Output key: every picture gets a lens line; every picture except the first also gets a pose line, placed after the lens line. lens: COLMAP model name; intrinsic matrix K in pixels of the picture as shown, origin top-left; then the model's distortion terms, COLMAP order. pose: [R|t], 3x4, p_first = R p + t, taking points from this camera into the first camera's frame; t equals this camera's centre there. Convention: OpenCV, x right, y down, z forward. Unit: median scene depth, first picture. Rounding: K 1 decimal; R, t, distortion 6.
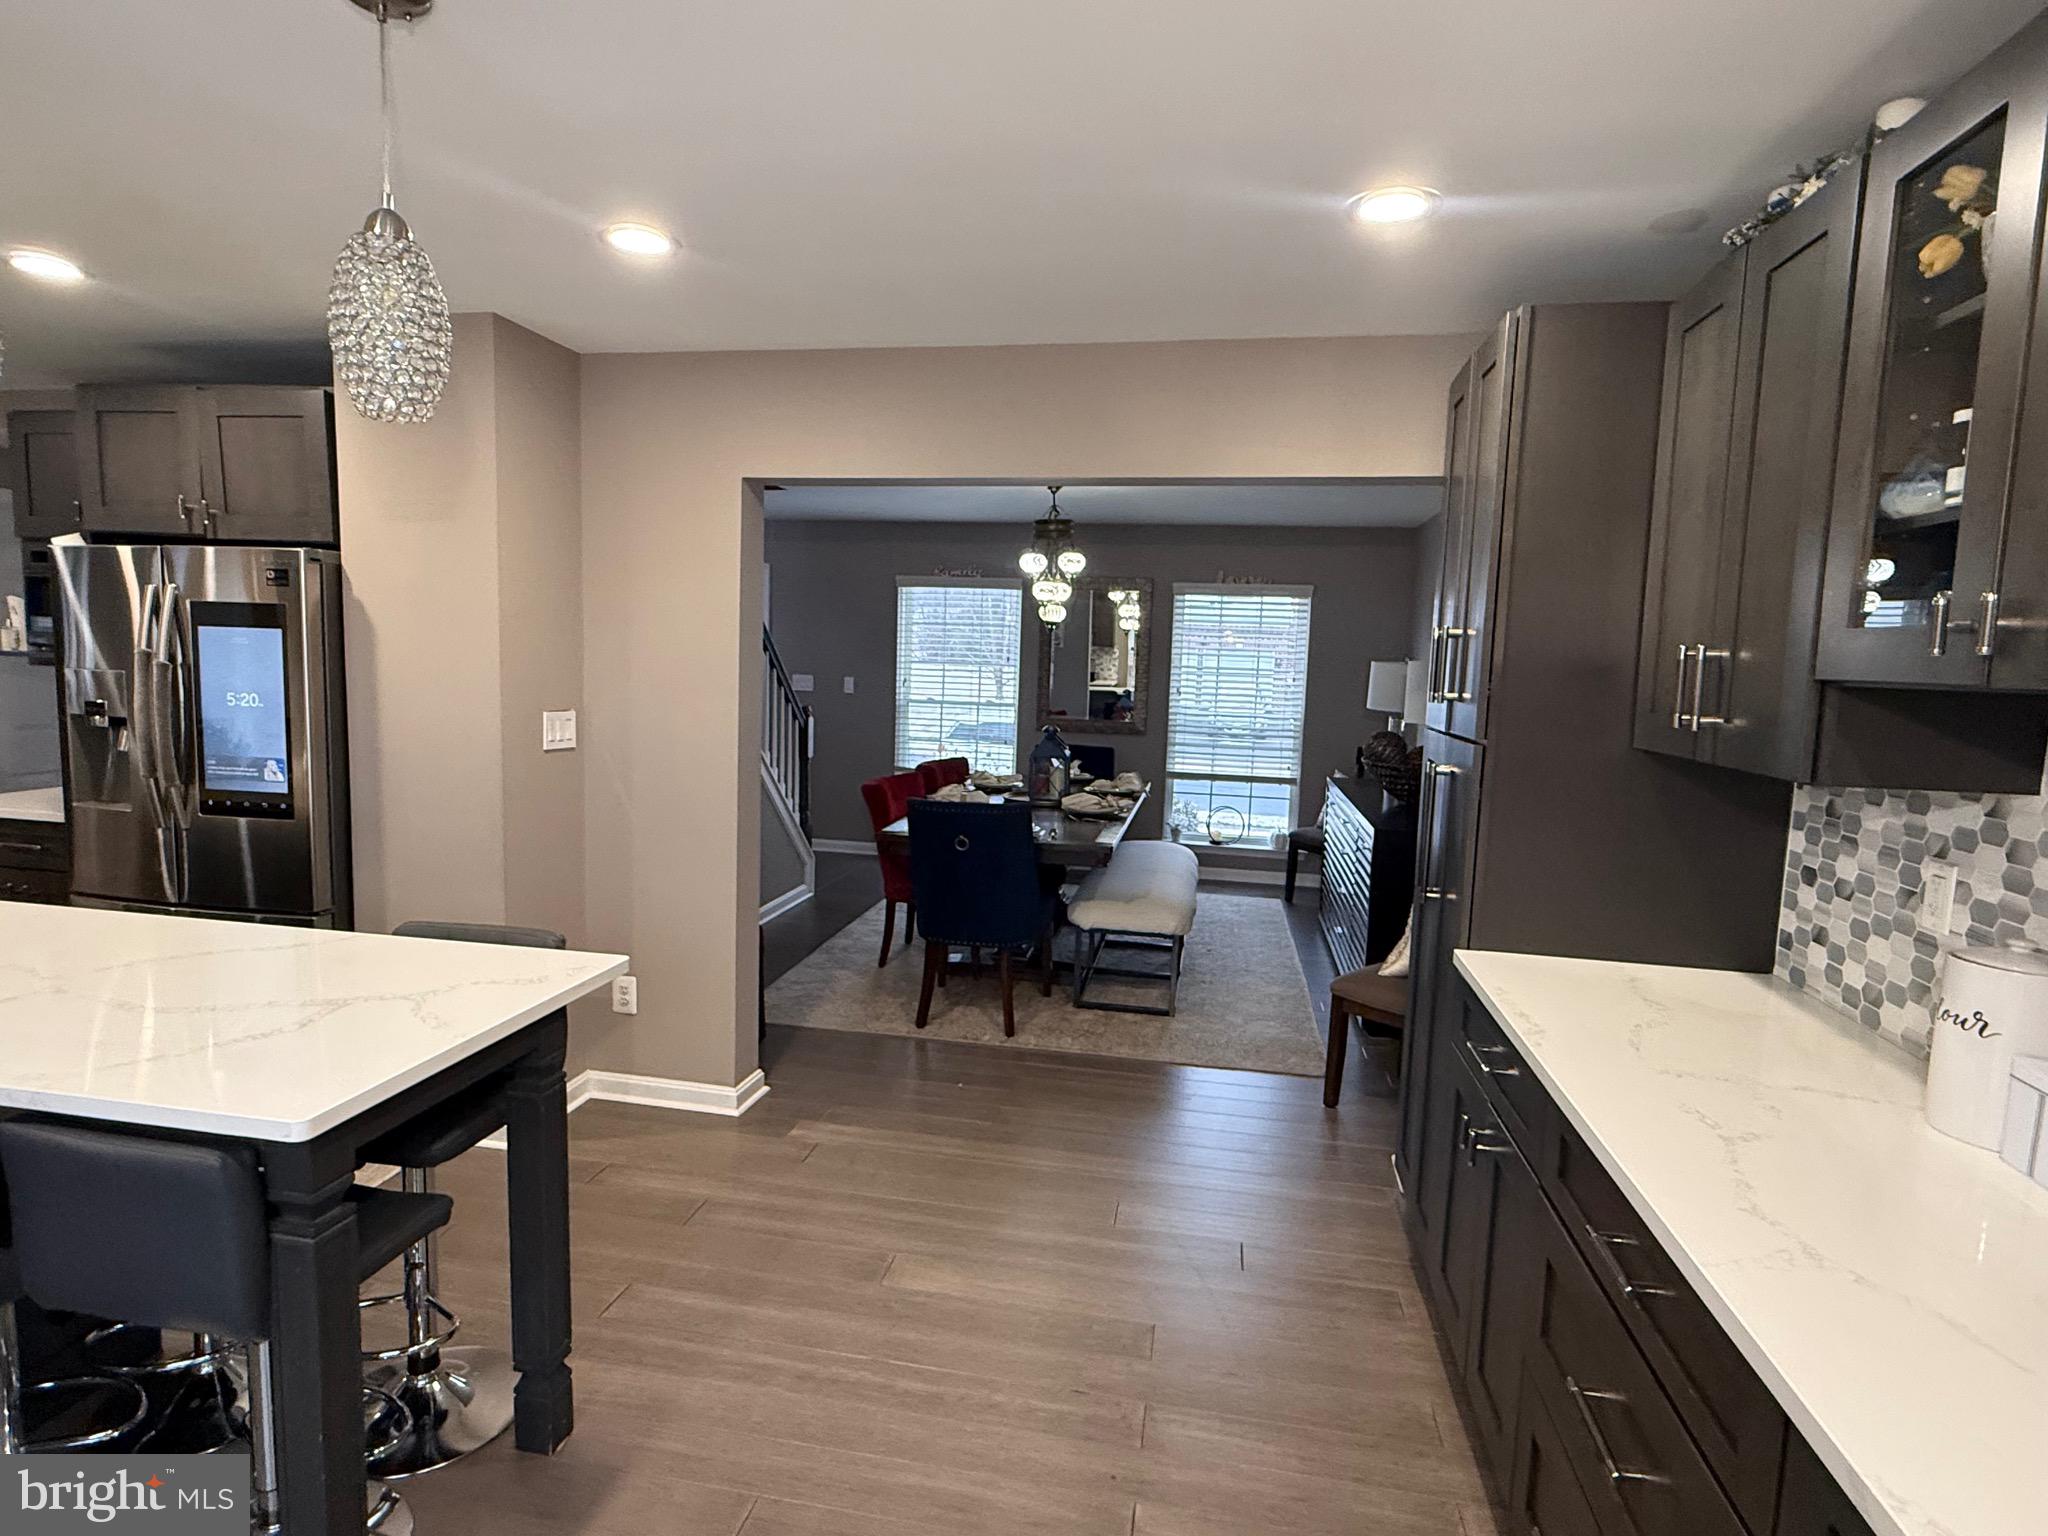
lens RADIAL K [[1086.4, 0, 1024.0], [0, 1086.4, 768.0], [0, 0, 1]] dist [0.000802, 0.000022]
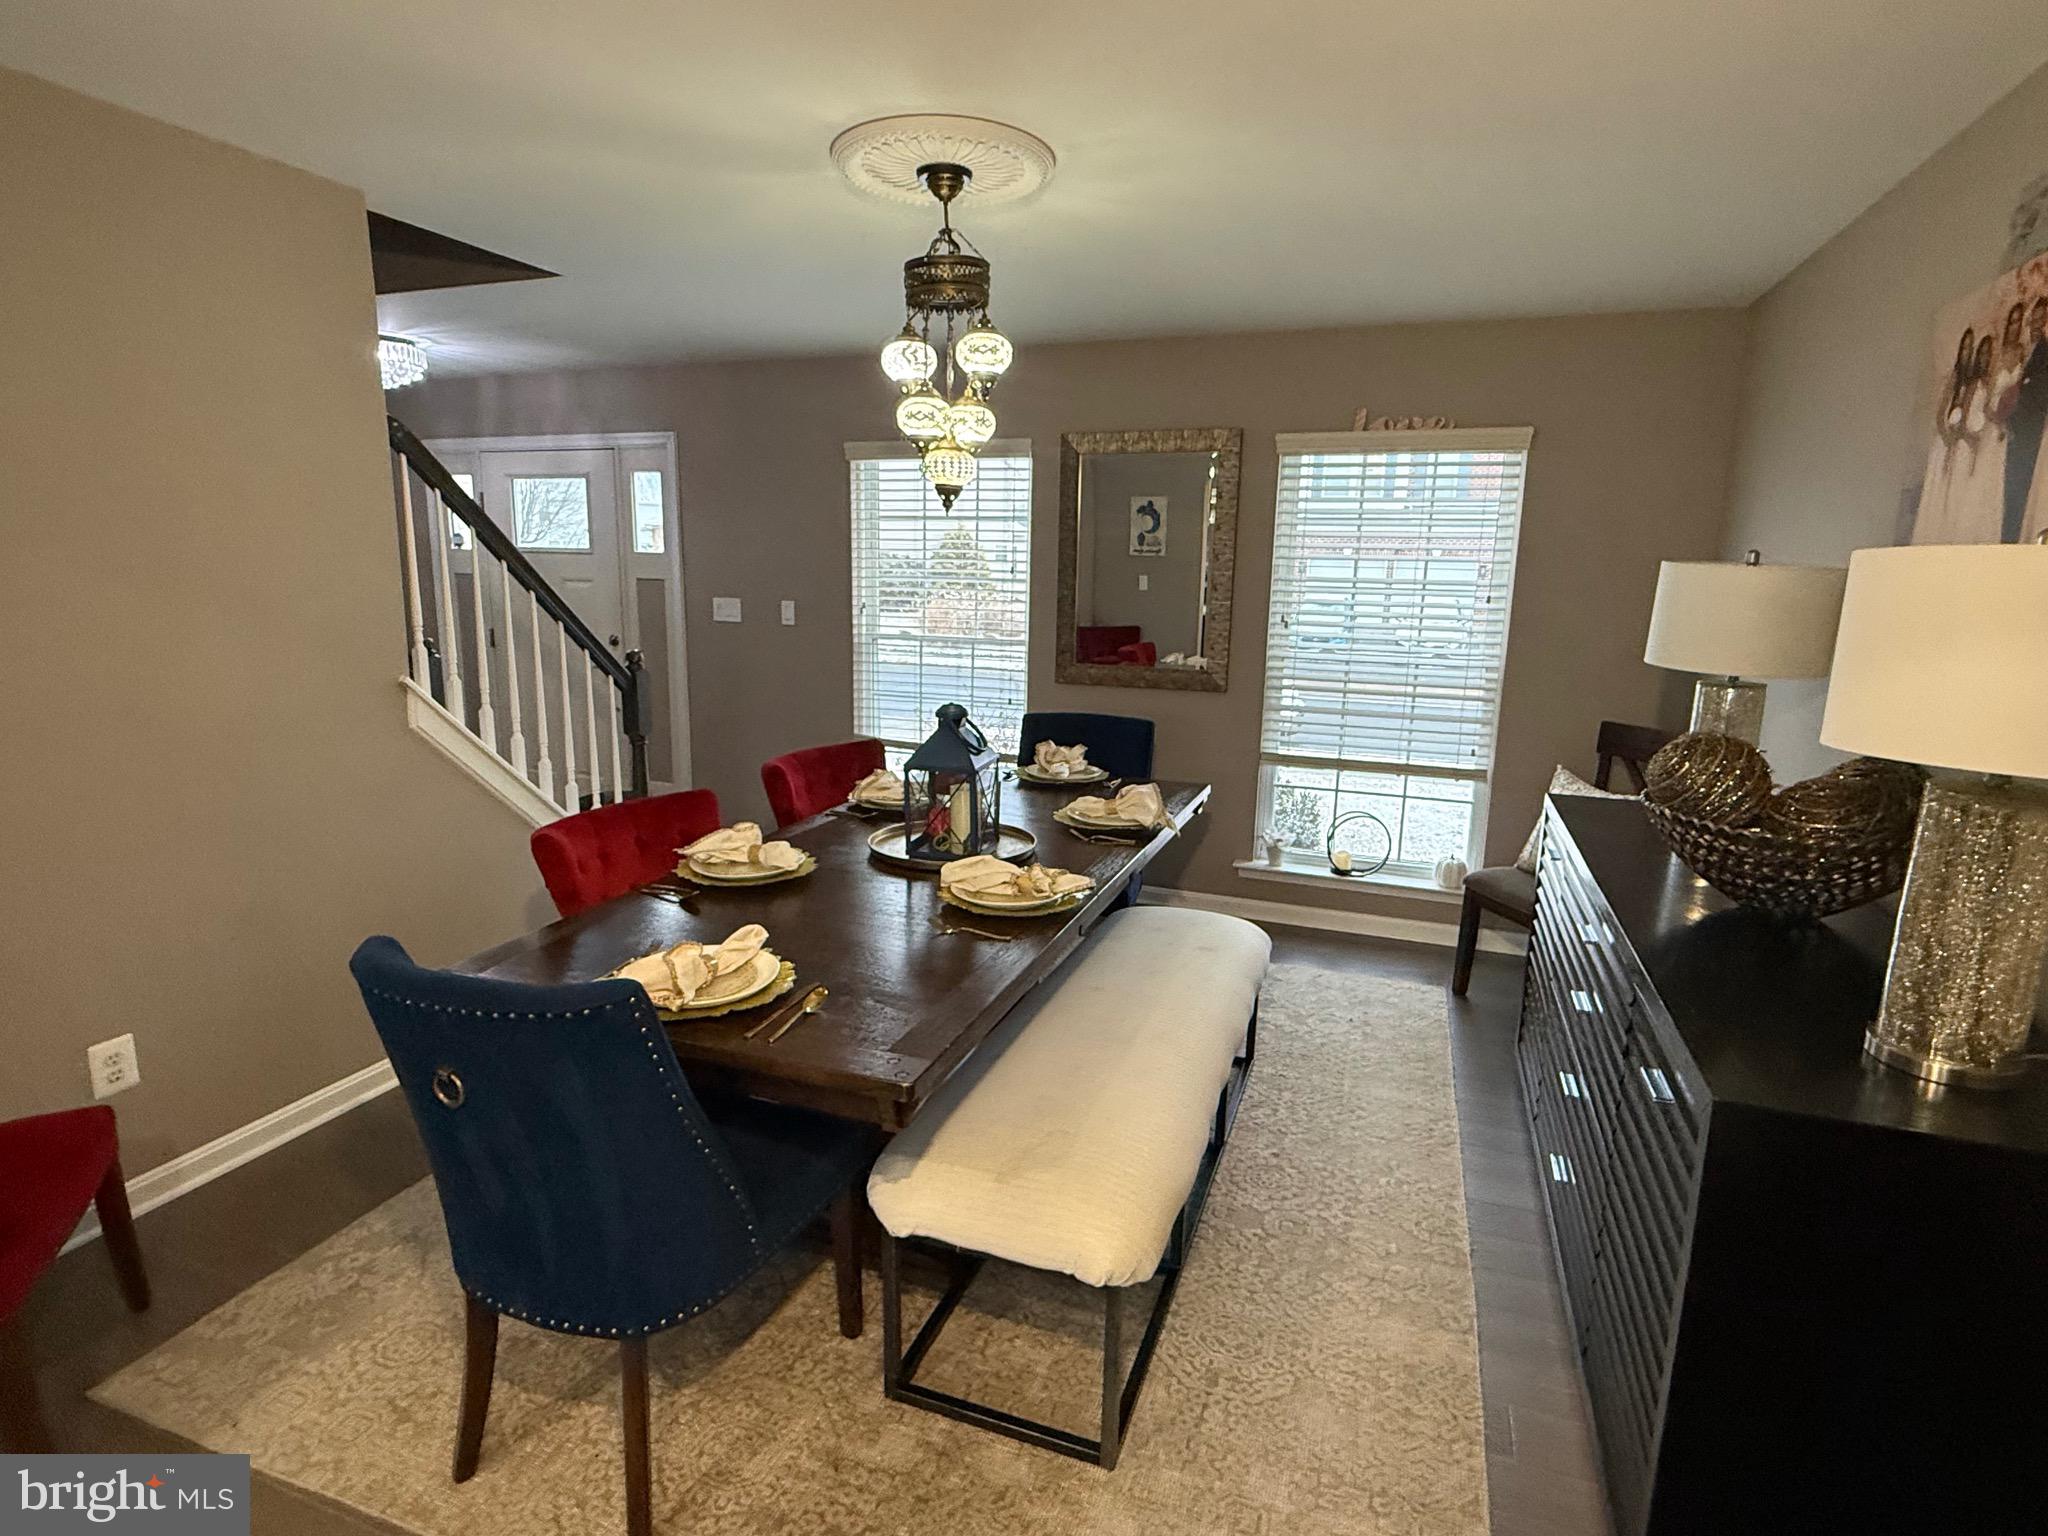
lens RADIAL K [[1061.0, 0, 1018.2], [0, 1061.0, 782.3], [0, 0, 1]] dist [0.001931, -0.000184]
pose [[0.983965, 0.021875, -0.177016, 0.105464], [-0.005547, 0.995724, 0.092216, -0.035774], [0.178276, -0.089755, 0.979878, 0.399823]]
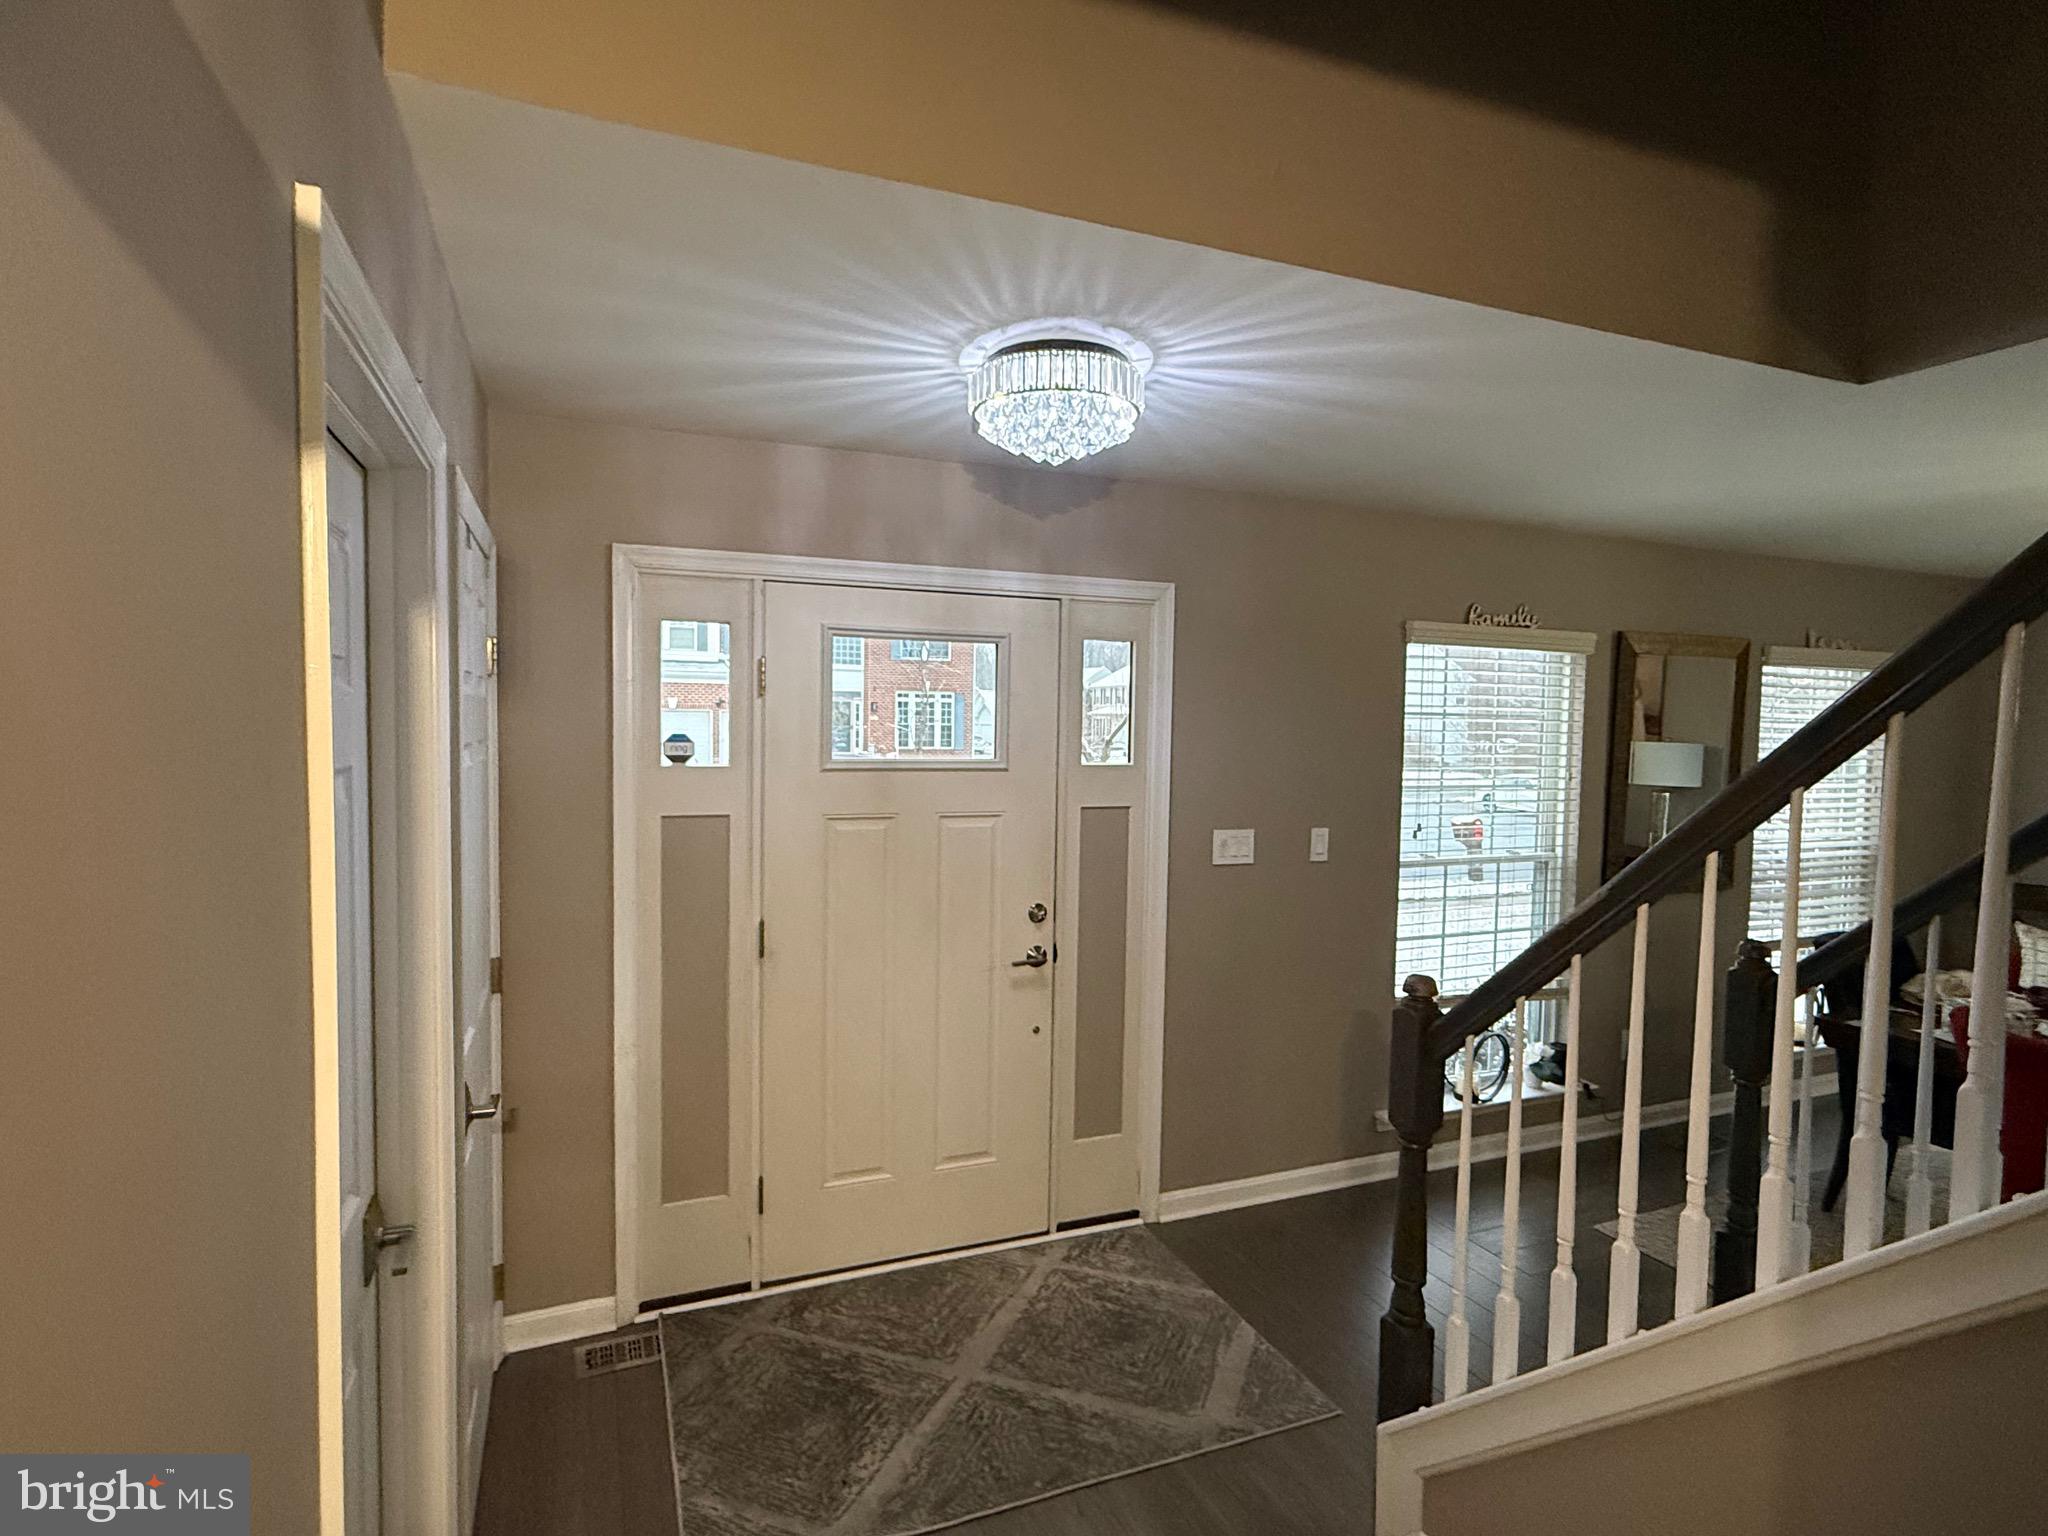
lens RADIAL K [[1083.5, 0, 1011.0], [0, 1083.5, 776.7], [0, 0, 1]] dist [-0.000178, -0.000215]
pose [[0.829894, -0.050491, 0.555632, -0.577394], [0.071501, 0.997310, -0.016167, -0.116269], [-0.553321, 0.053145, 0.831271, 0.728809]]
